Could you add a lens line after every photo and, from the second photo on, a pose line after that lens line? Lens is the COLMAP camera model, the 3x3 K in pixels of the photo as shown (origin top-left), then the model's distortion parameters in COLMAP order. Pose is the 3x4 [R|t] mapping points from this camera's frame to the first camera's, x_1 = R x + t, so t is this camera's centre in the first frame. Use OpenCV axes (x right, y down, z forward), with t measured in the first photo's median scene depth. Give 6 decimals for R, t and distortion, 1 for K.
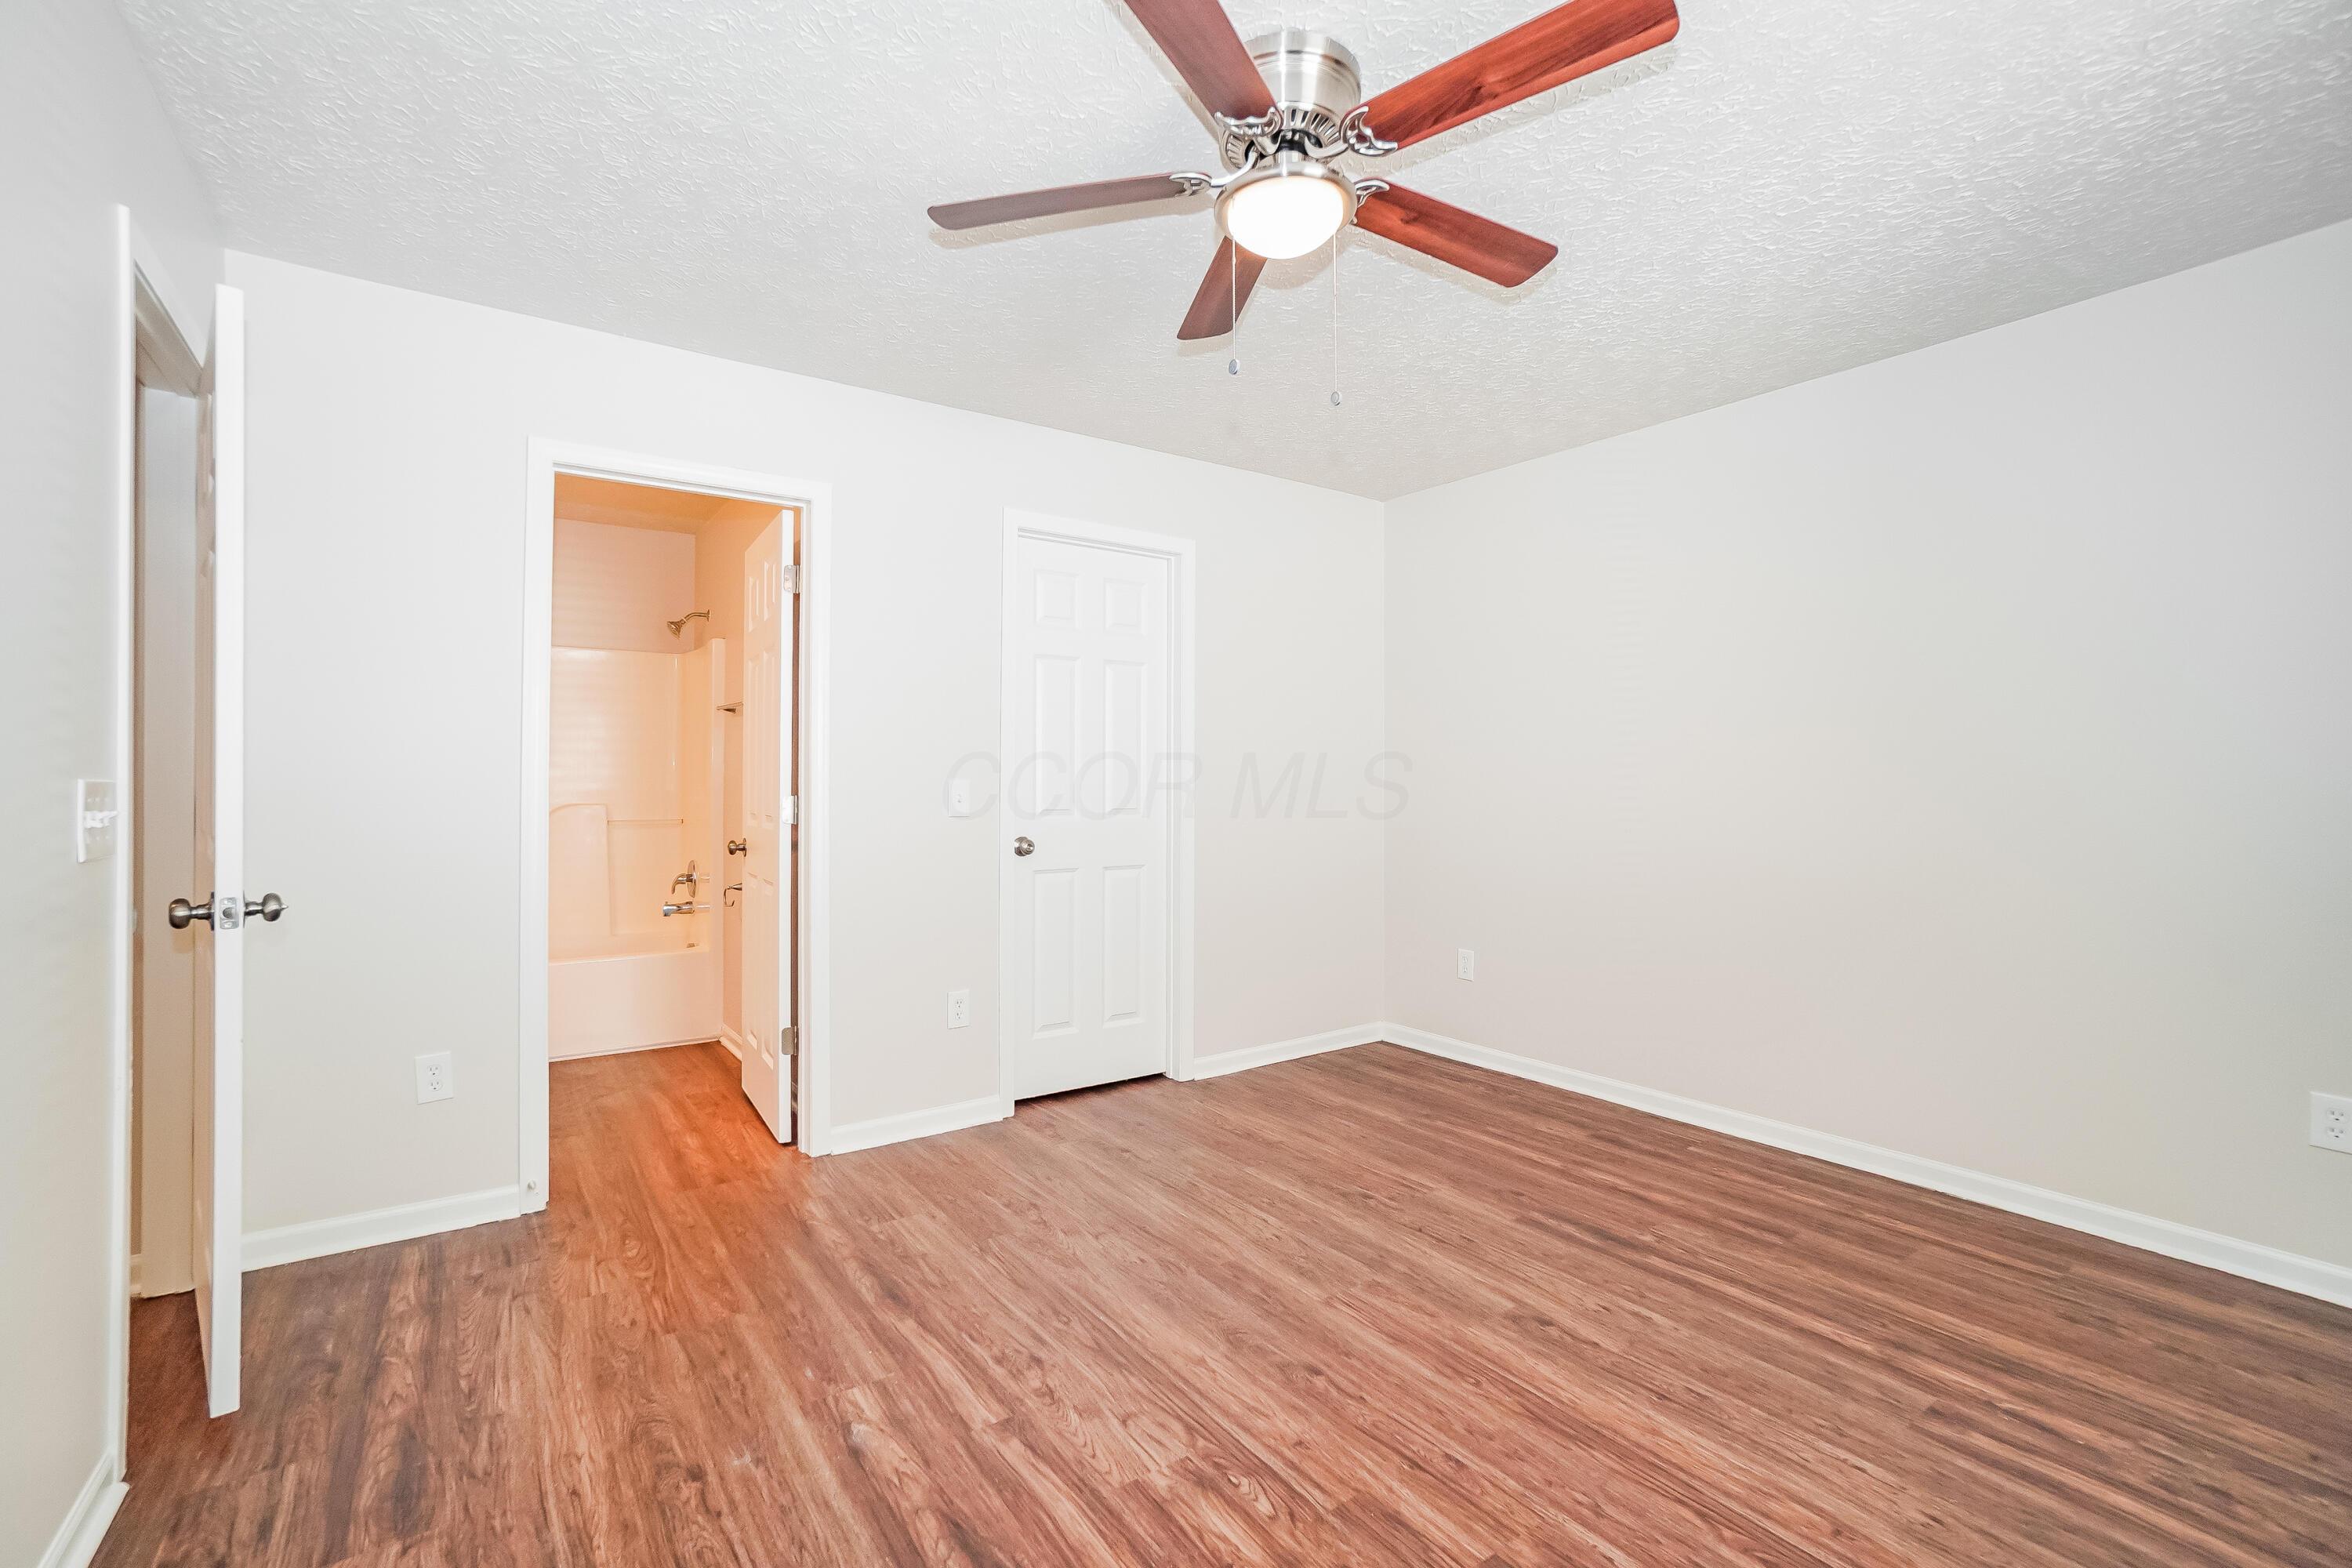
lens RADIAL K [[1022.9, 0, 1146.8], [0, 1022.9, 801.1], [0, 0, 1]] dist [-0.002741, 0.002763]
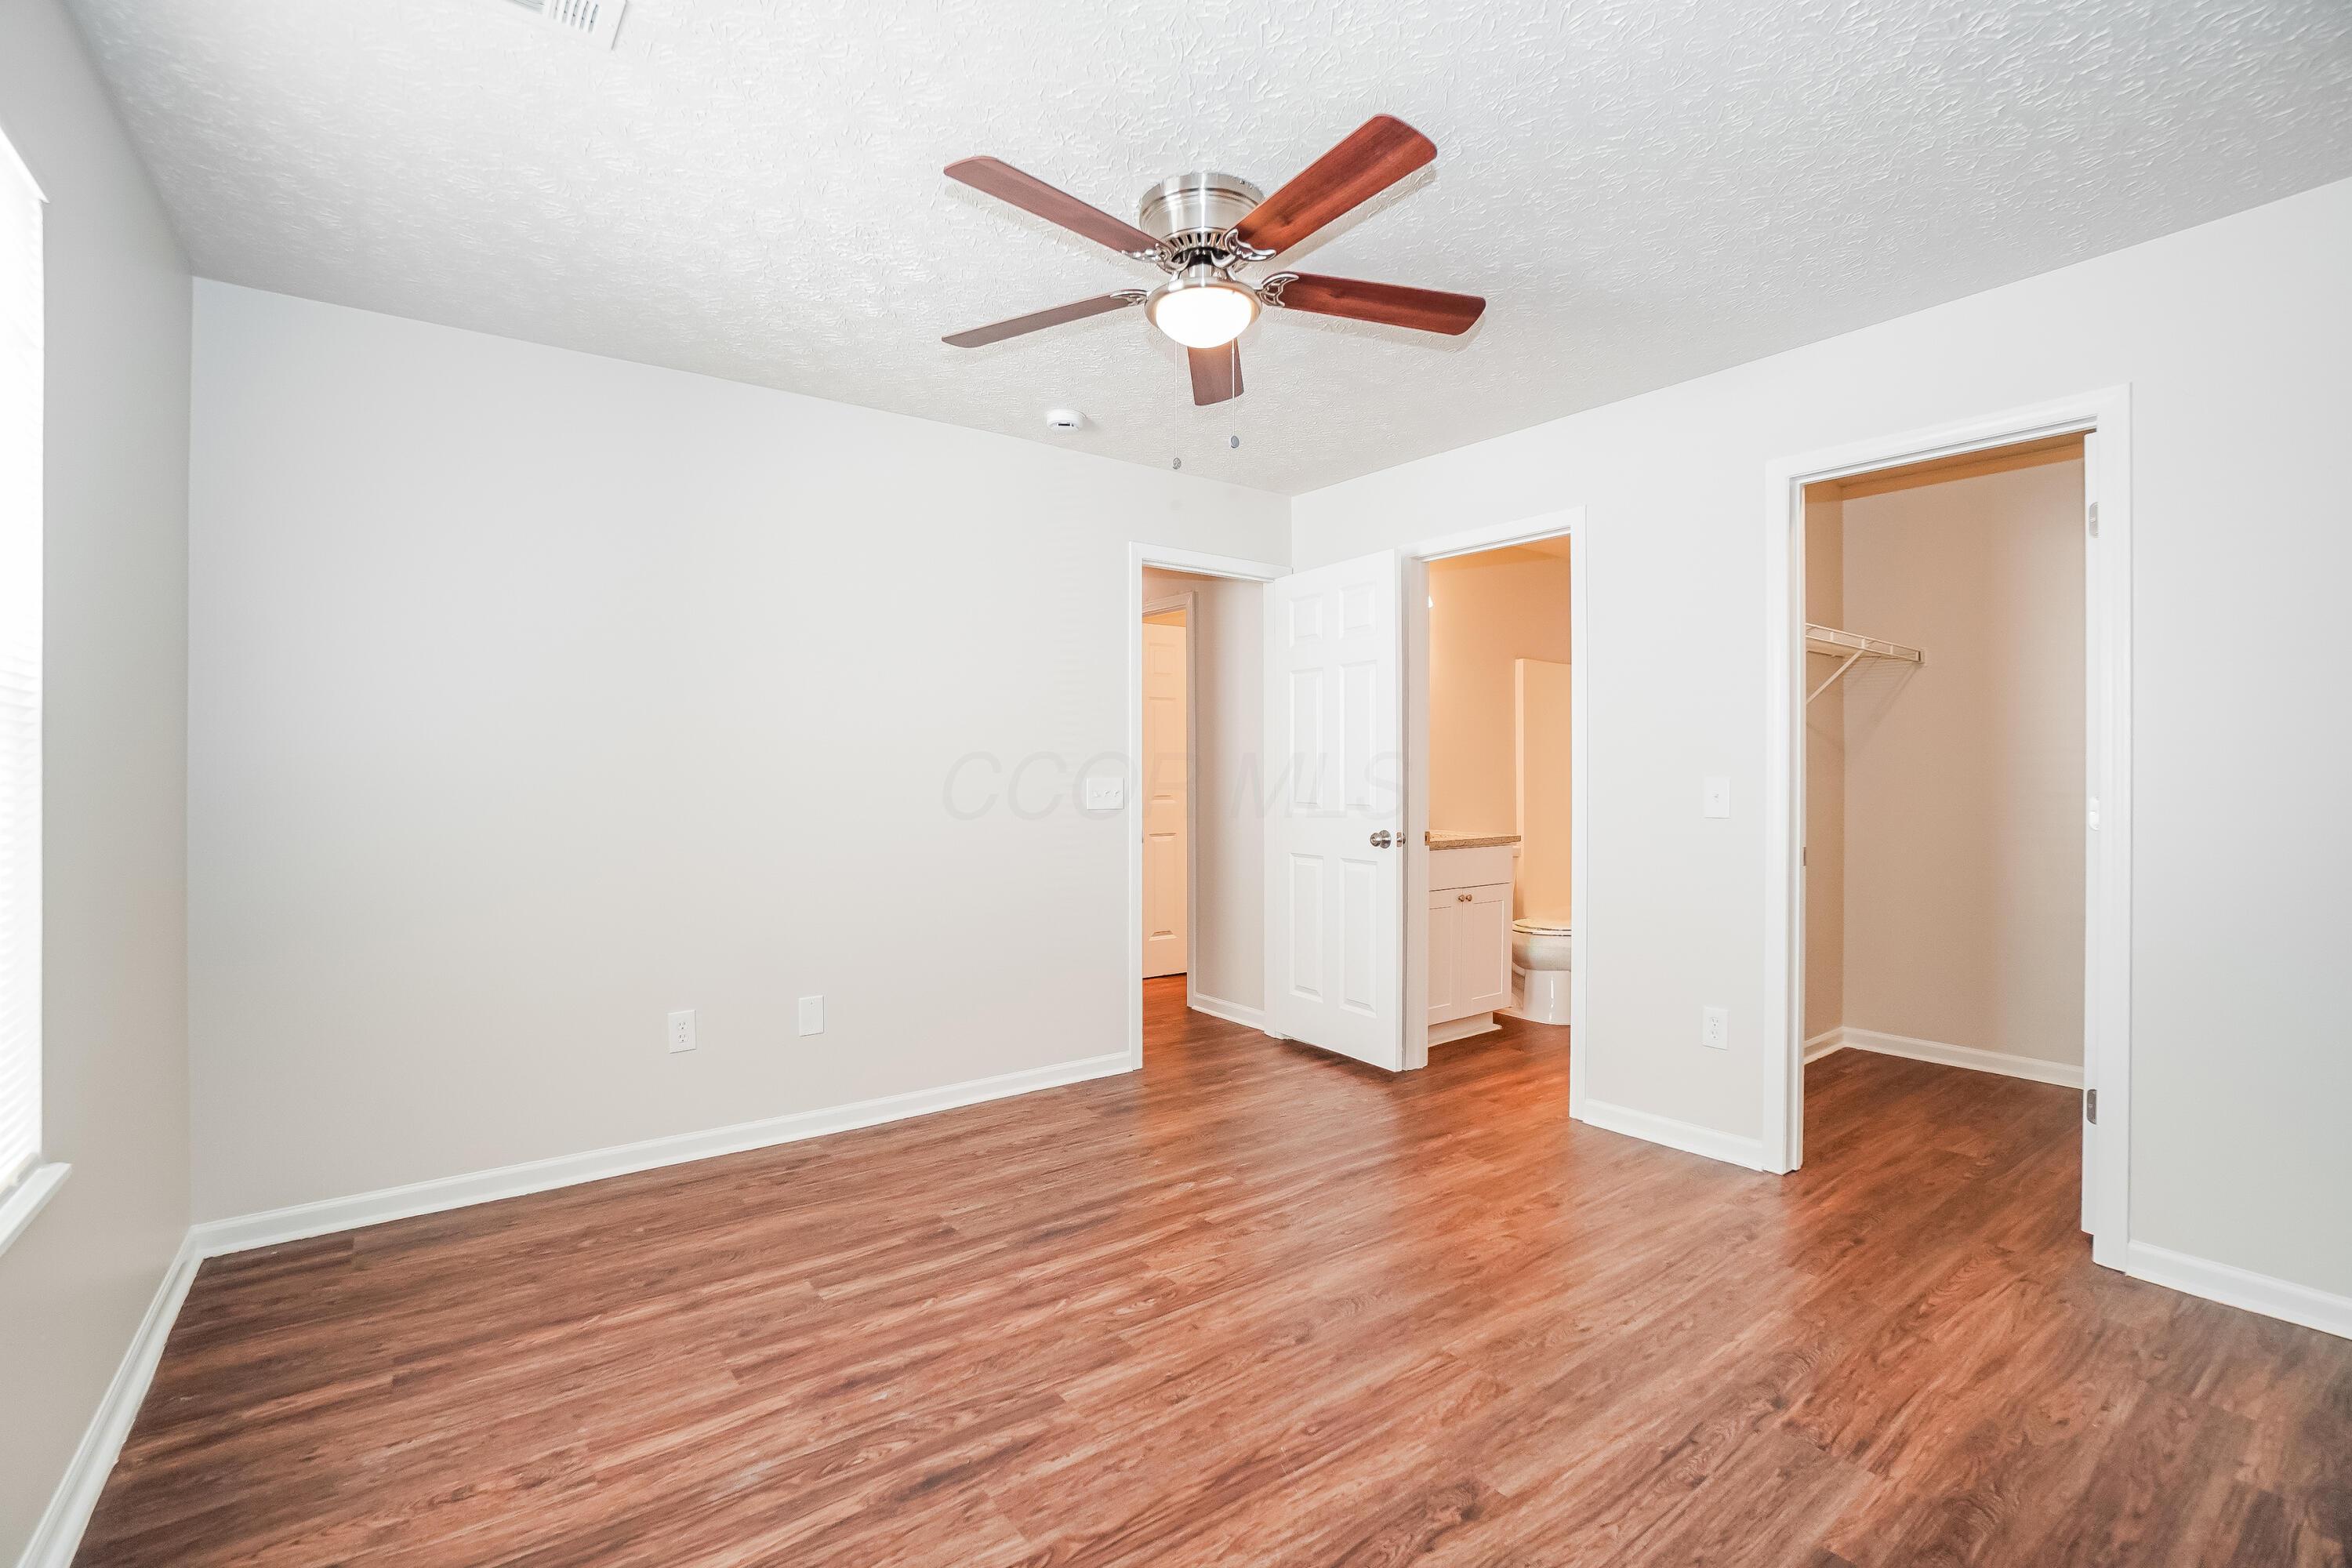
lens RADIAL K [[1022.9, 0, 1137.6], [0, 1022.9, 778.2], [0, 0, 1]] dist [-0.002741, 0.002763]
pose [[0.015621, -0.012585, -0.999799, 1.037809], [-0.009234, 0.999876, -0.012730, 0.004388], [0.999835, 0.009431, 0.015503, 0.701131]]
